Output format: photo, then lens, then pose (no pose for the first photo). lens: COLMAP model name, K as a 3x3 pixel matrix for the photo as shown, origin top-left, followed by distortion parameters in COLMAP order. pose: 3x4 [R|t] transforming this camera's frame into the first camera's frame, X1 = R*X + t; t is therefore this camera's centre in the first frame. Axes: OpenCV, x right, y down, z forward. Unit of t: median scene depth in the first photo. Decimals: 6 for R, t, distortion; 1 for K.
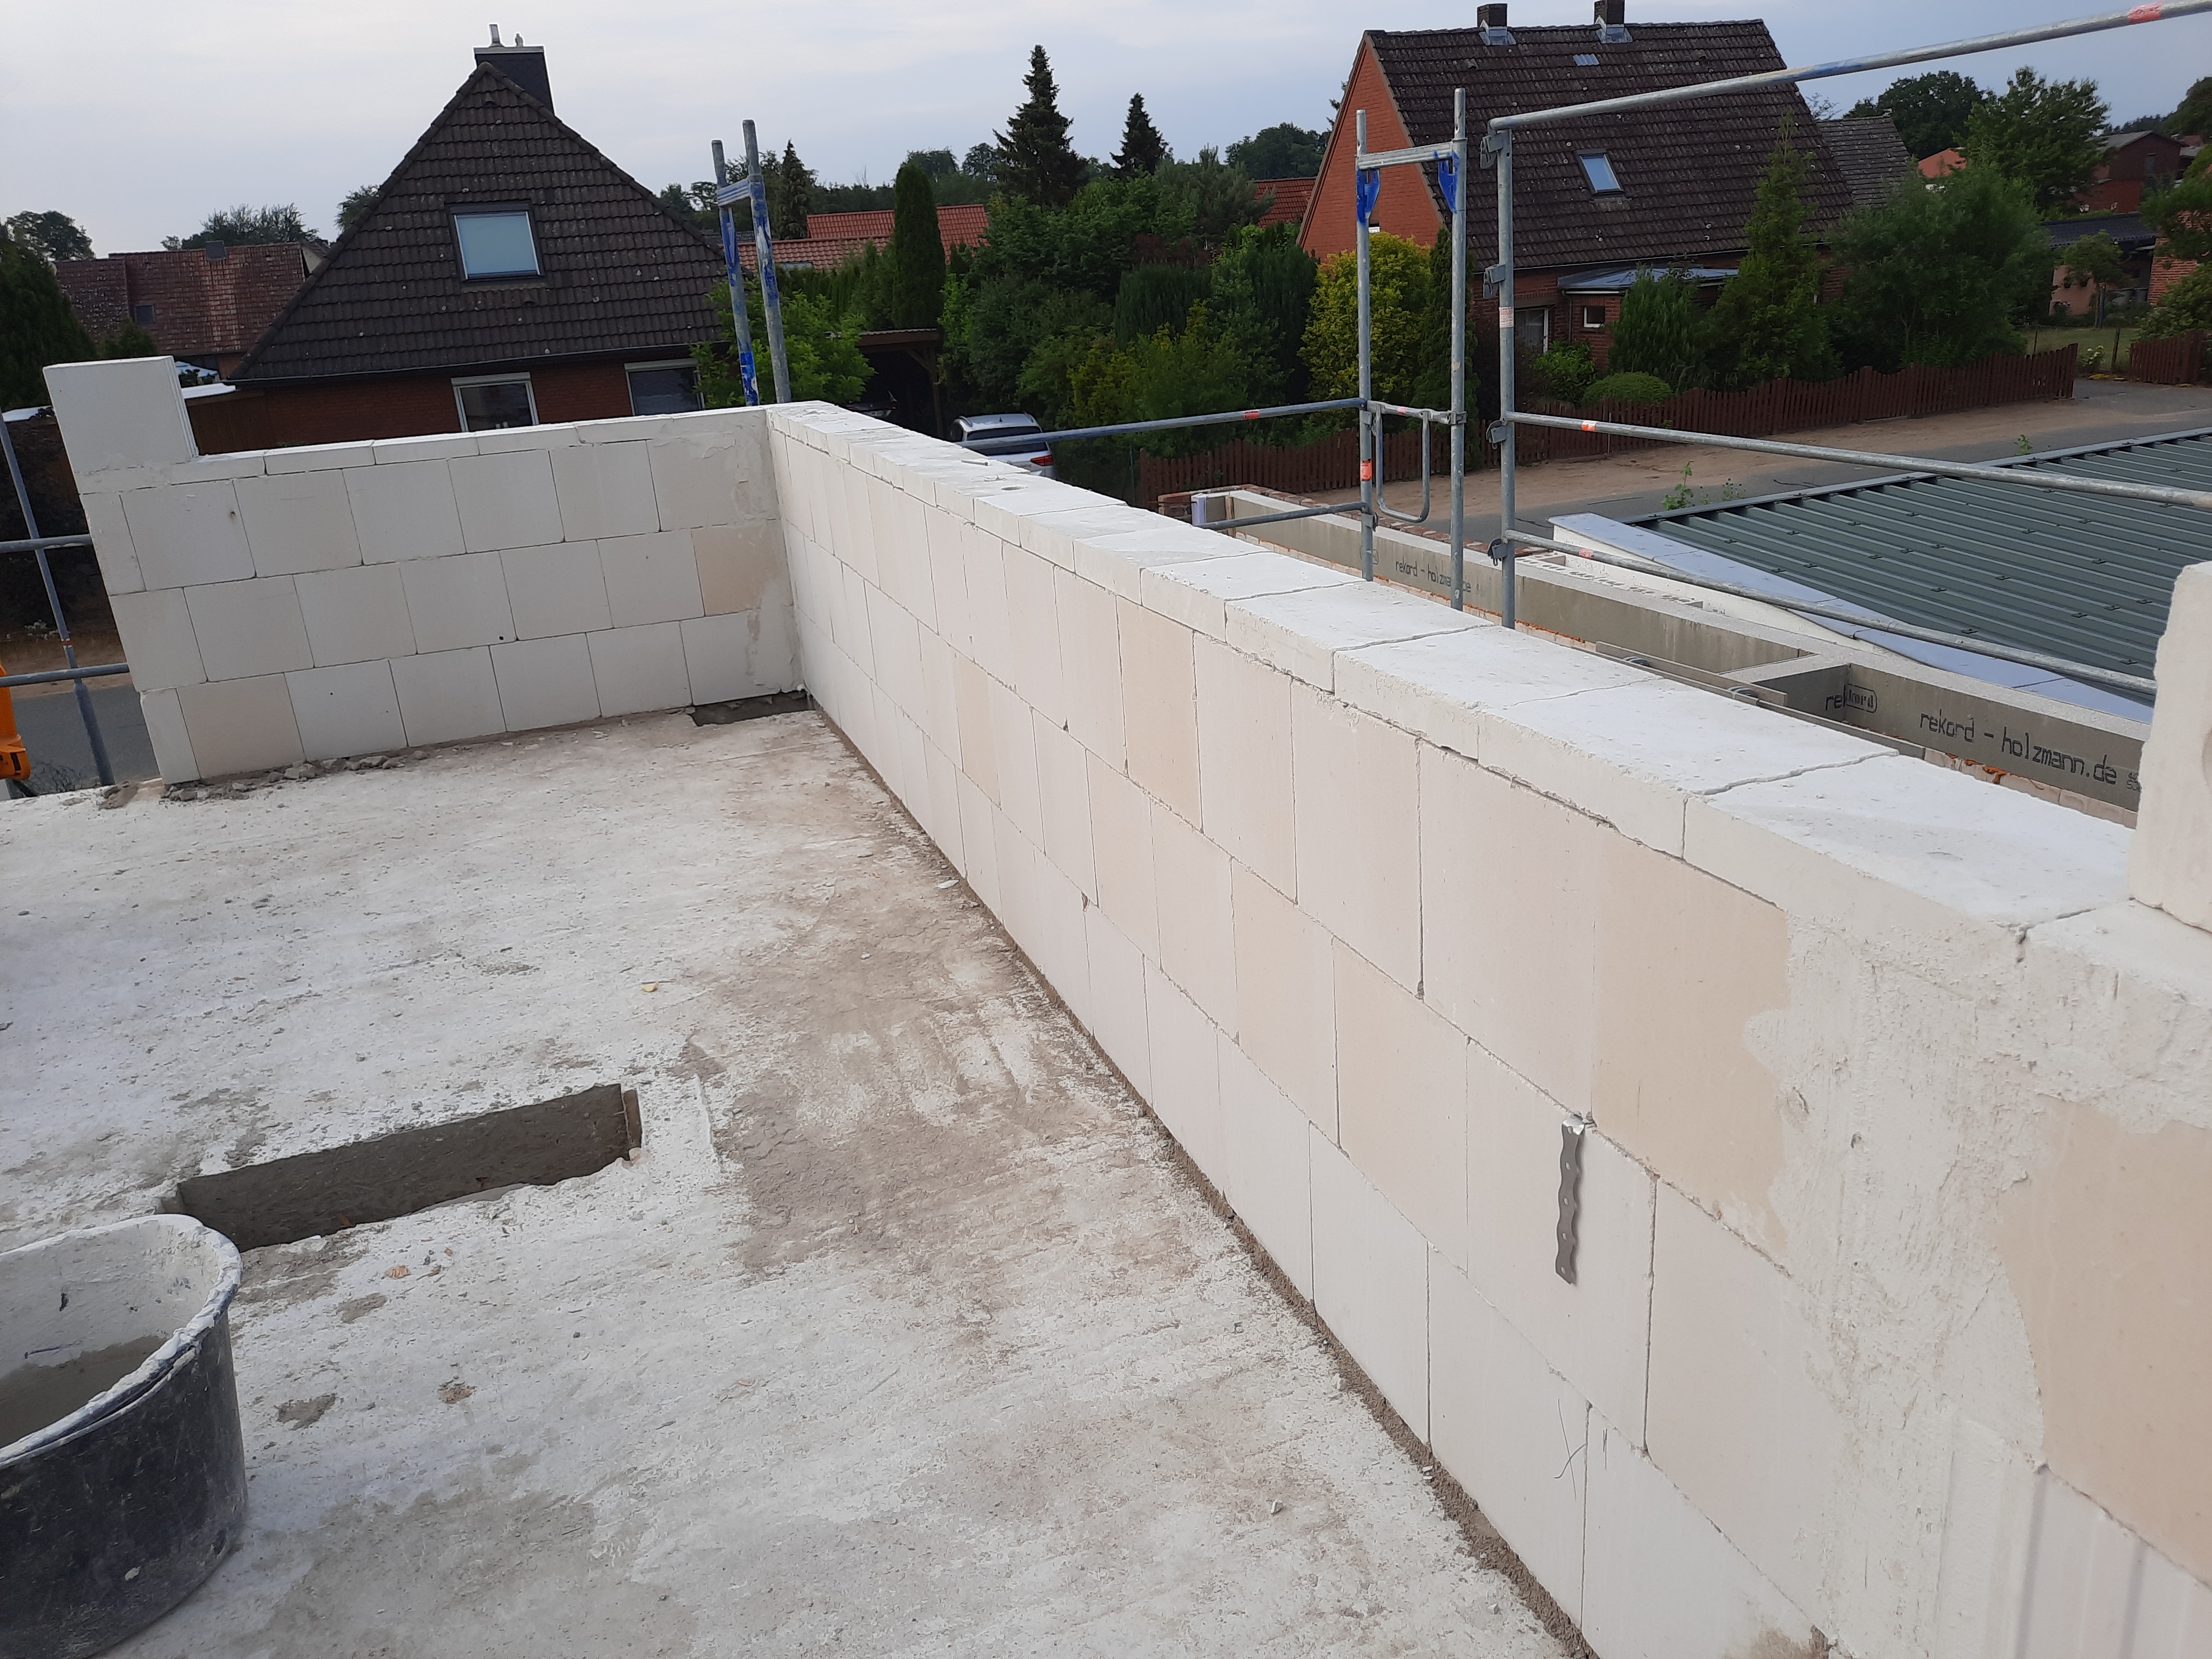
lens RADIAL K [[1613.6, 0, 1140.1], [0, 1613.6, 828.7], [0, 0, 1]] dist [0.030807, -0.023201]
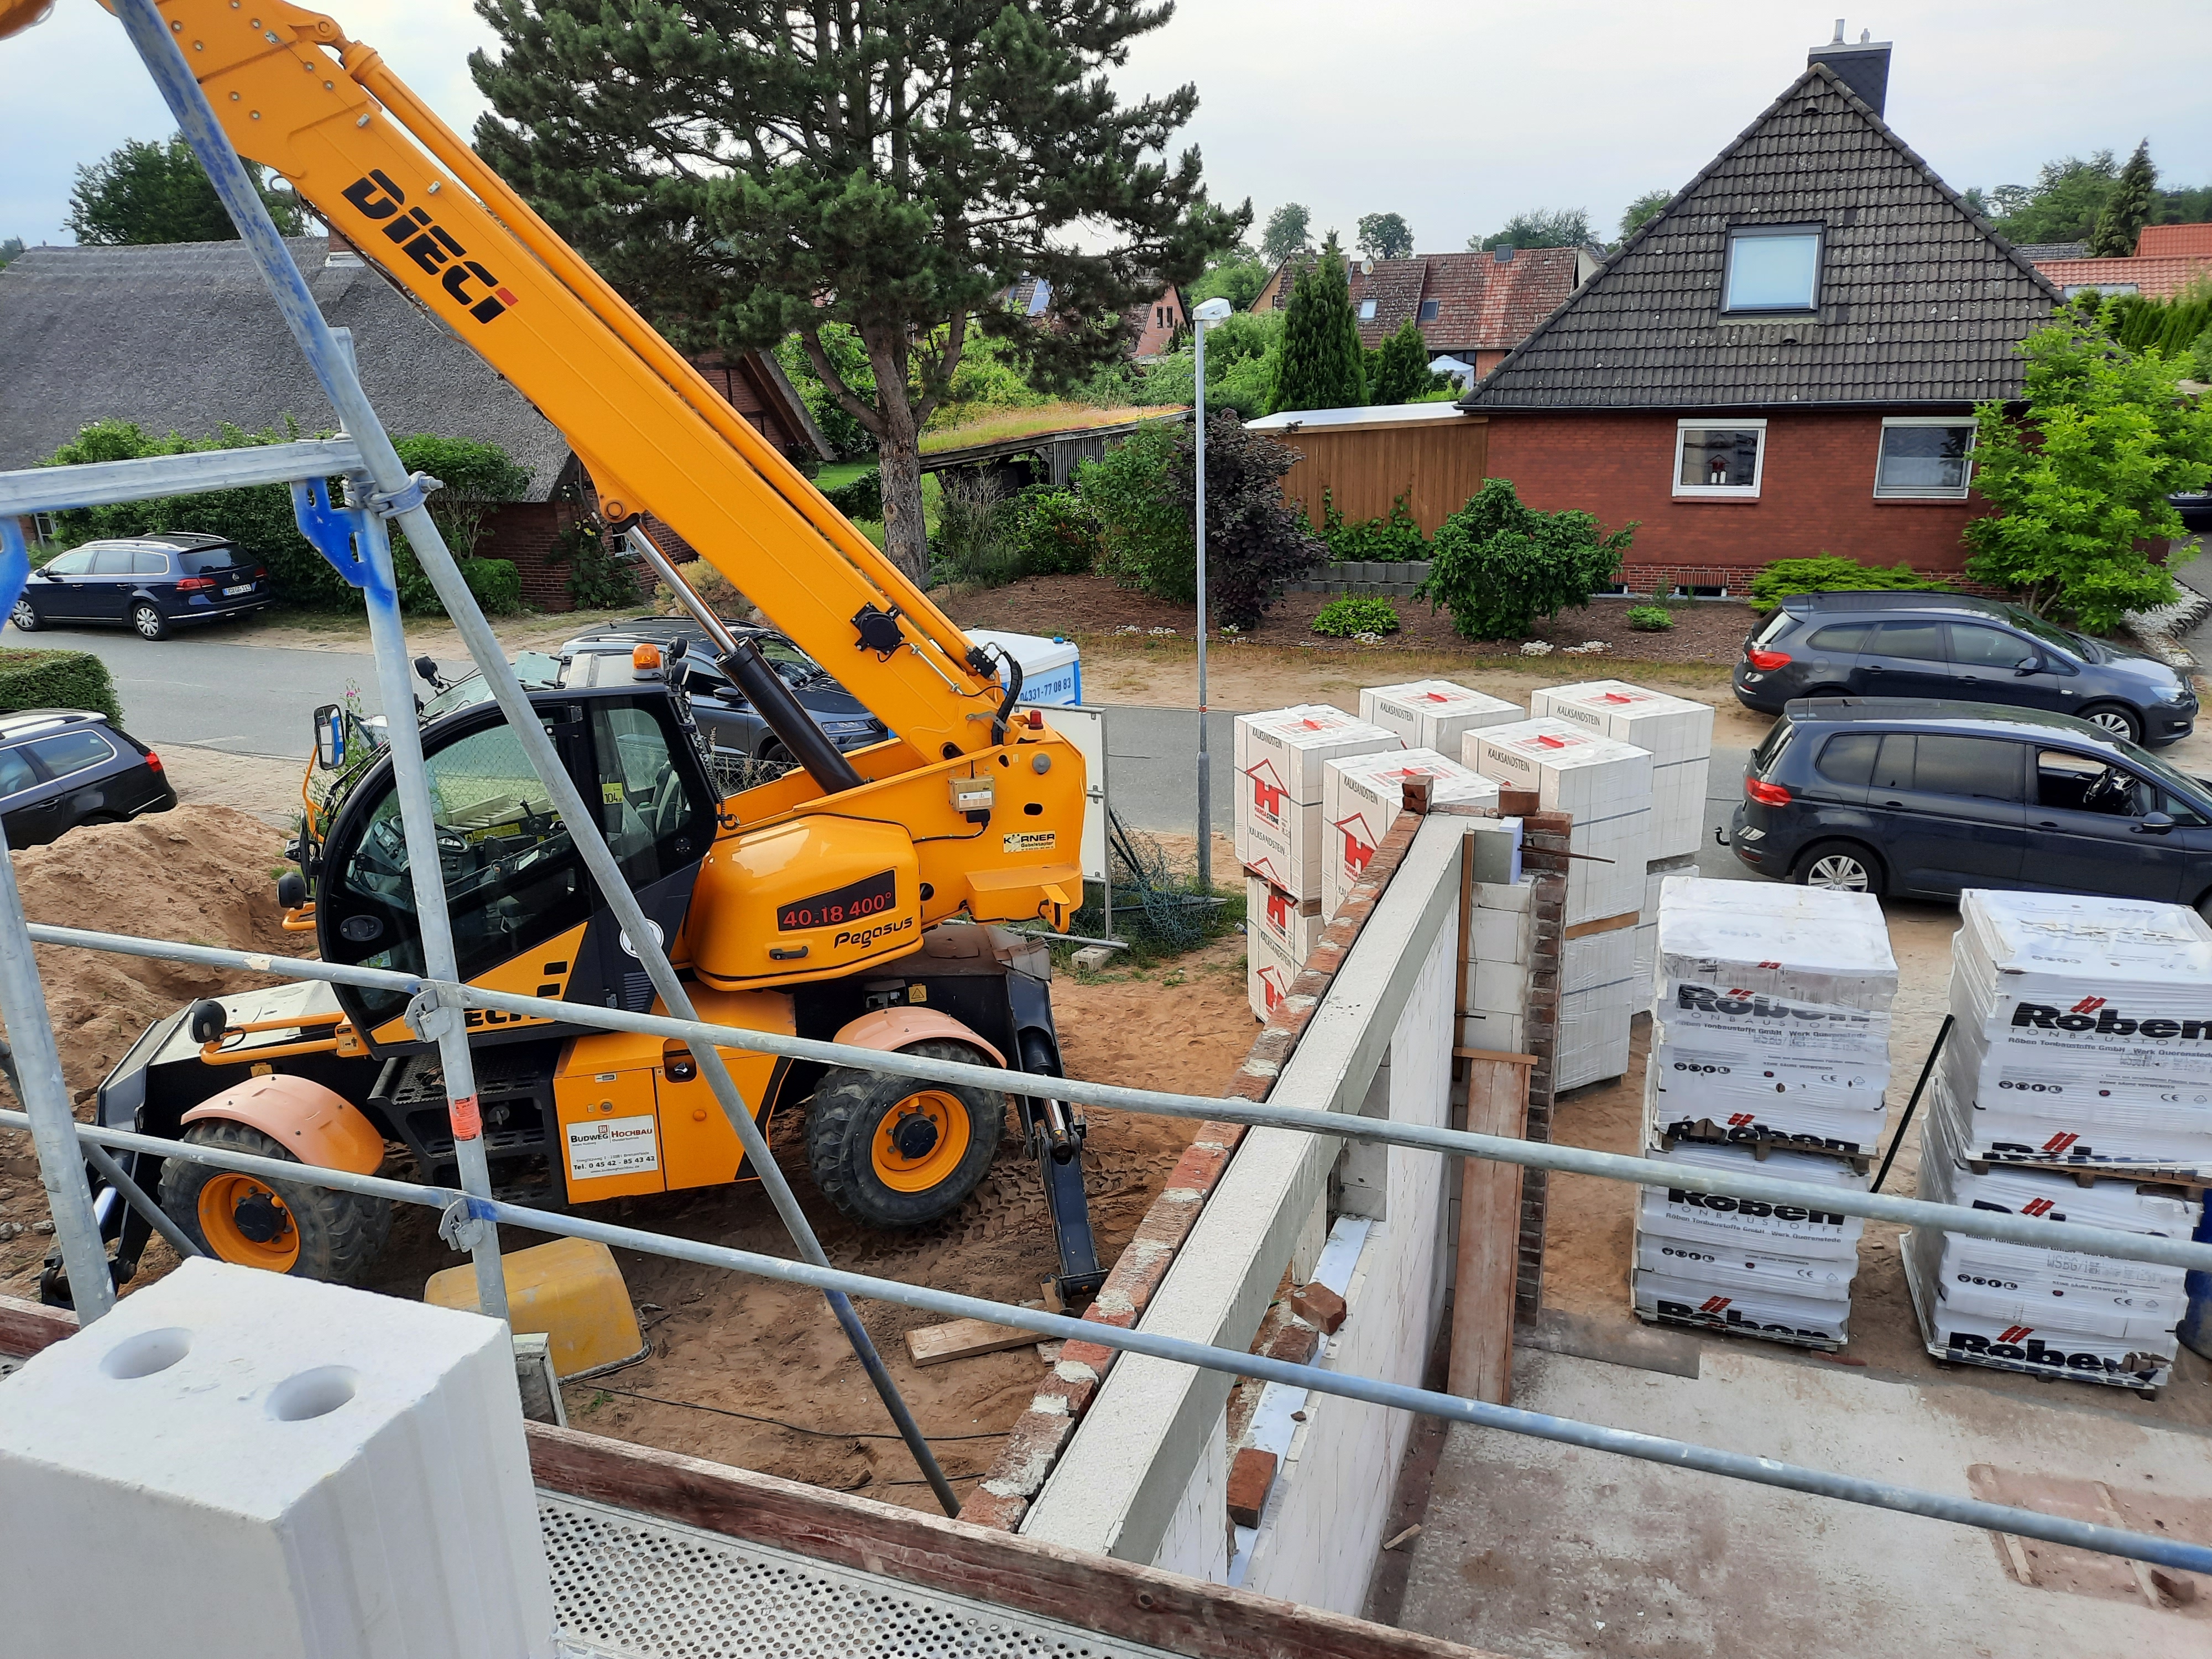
lens RADIAL K [[1613.6, 0, 1131.6], [0, 1613.6, 830.5], [0, 0, 1]] dist [0.030807, -0.023201]
pose [[0.759754, 0.243412, -0.602930, -0.054784], [-0.243772, 0.966281, 0.082925, -0.055016], [0.602785, 0.083975, 0.793473, 0.117550]]
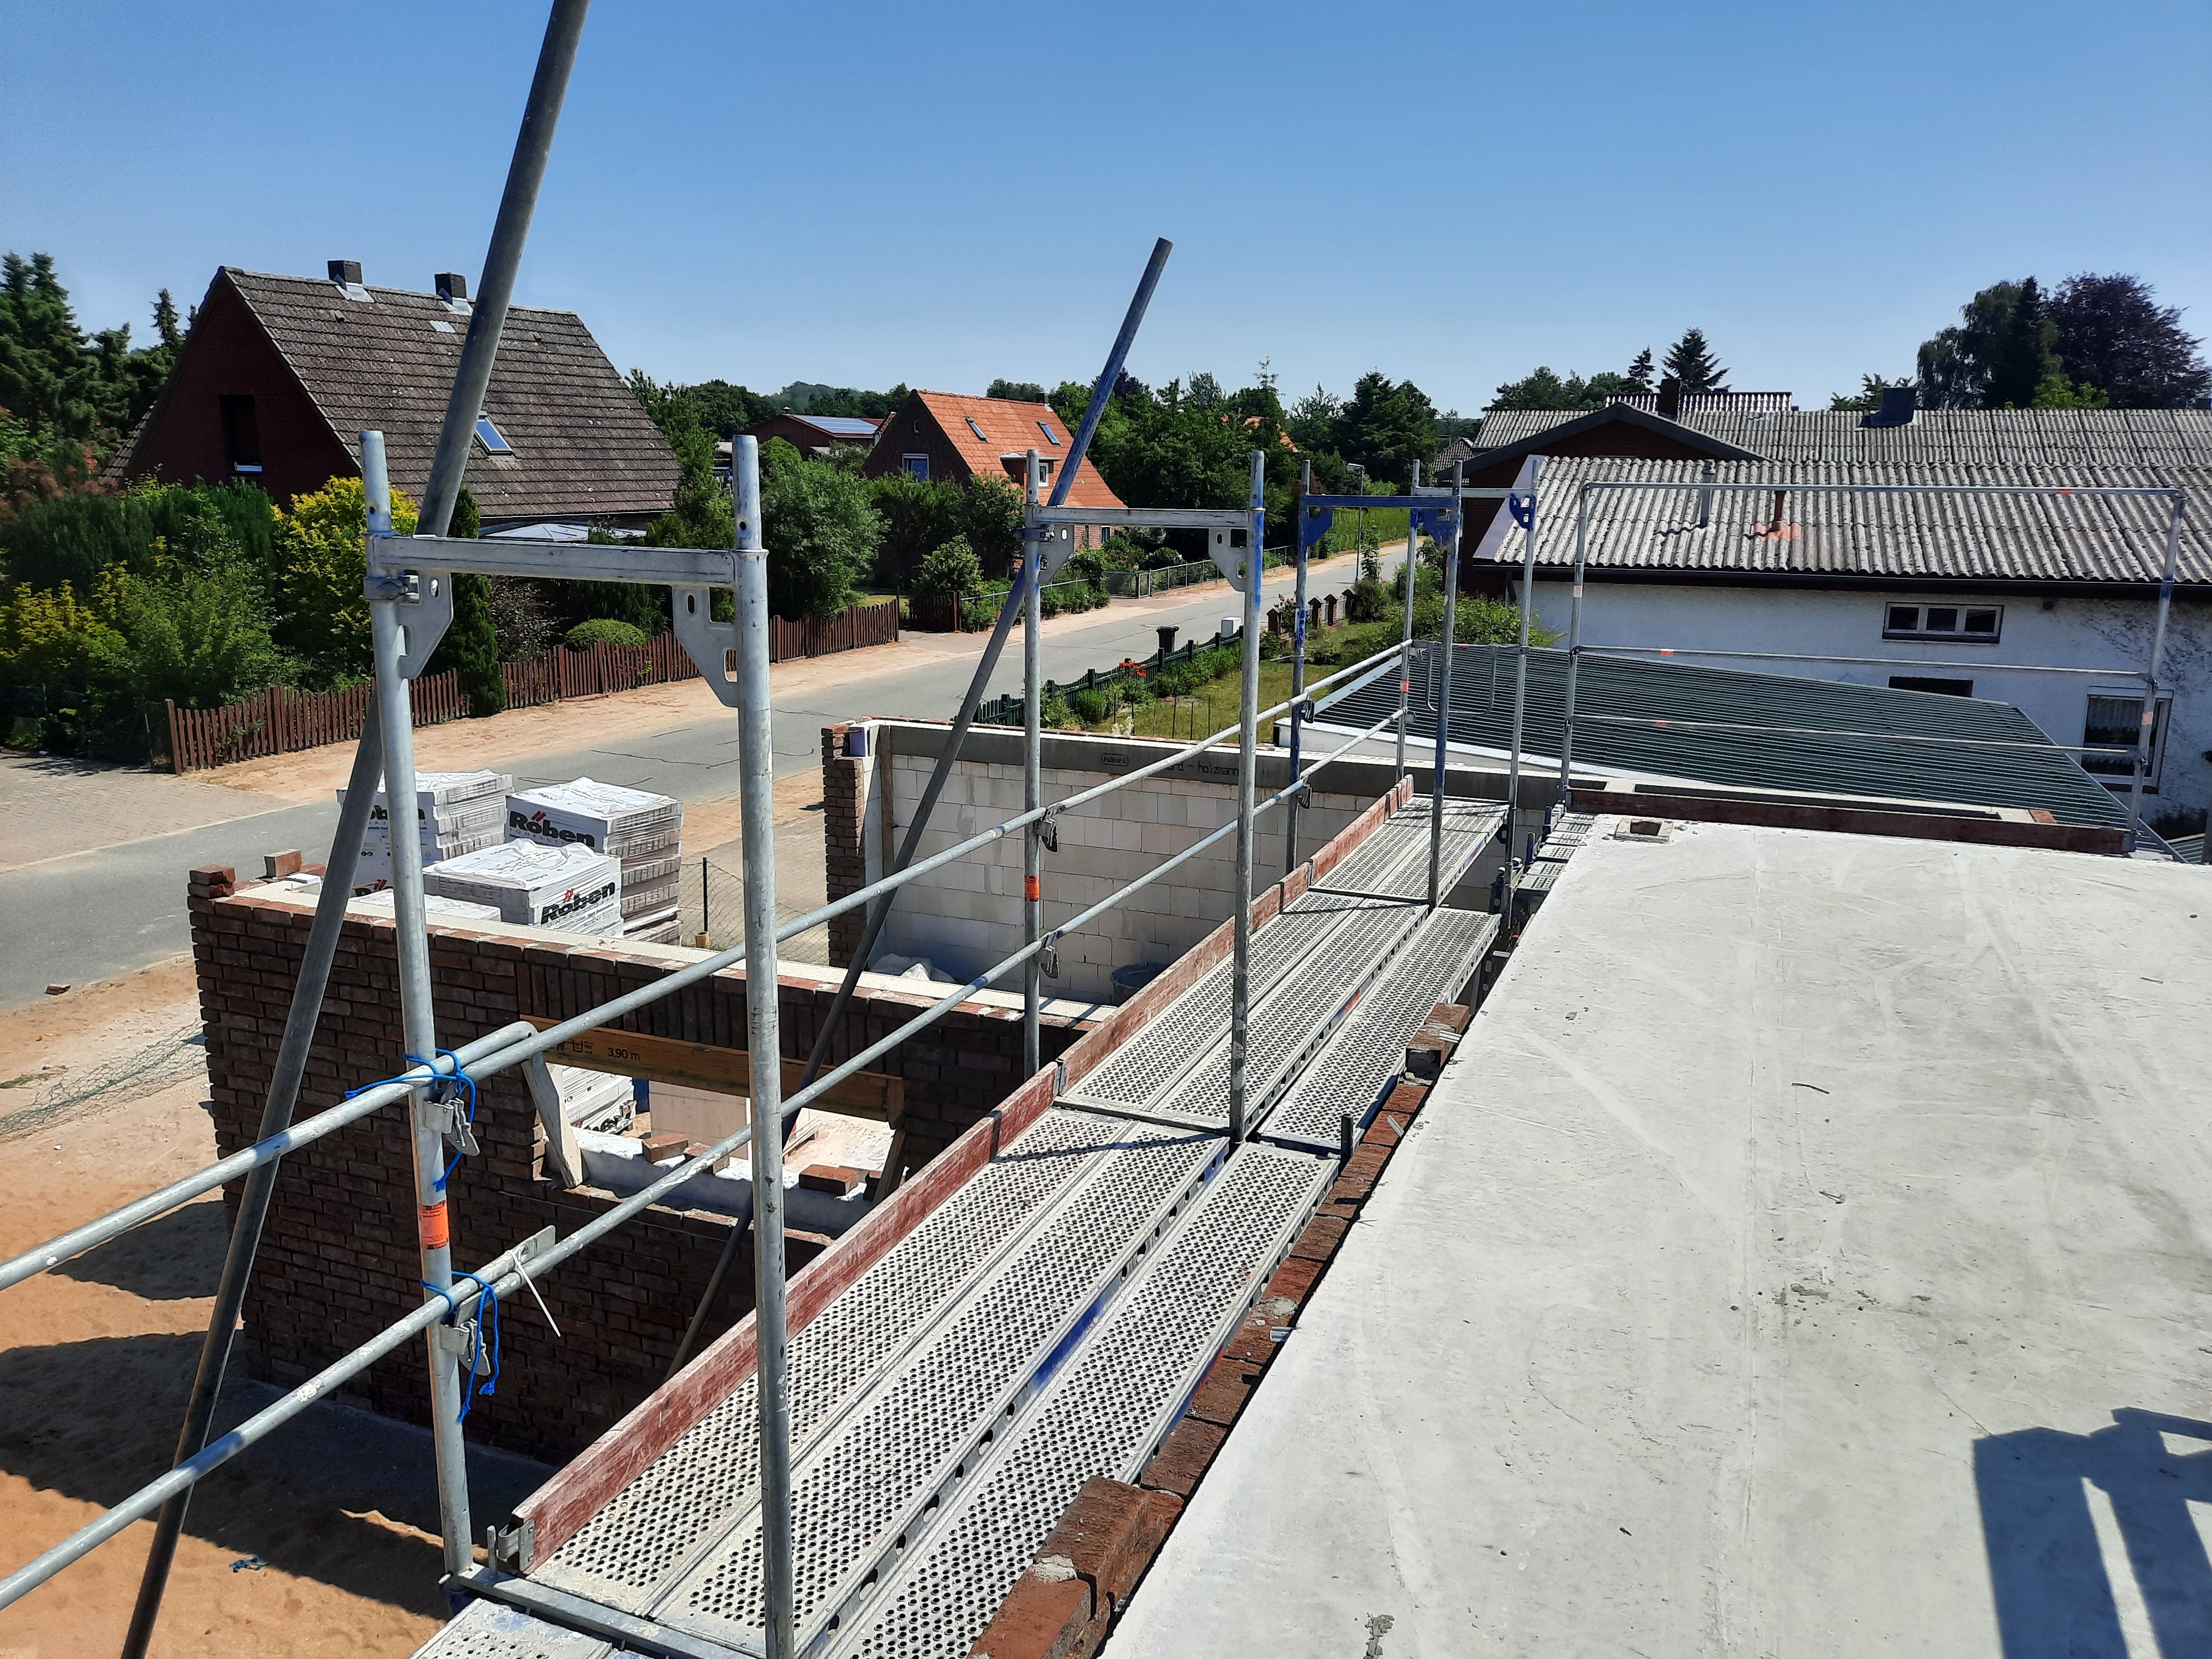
lens RADIAL K [[1613.6, 0, 1120.6], [0, 1613.6, 838.8], [0, 0, 1]] dist [0.030807, -0.023201]
pose [[0.679088, -0.093359, 0.728096, -0.269519], [0.192849, 0.979728, -0.054244, -0.012872], [-0.708272, 0.177249, 0.683325, 0.045867]]
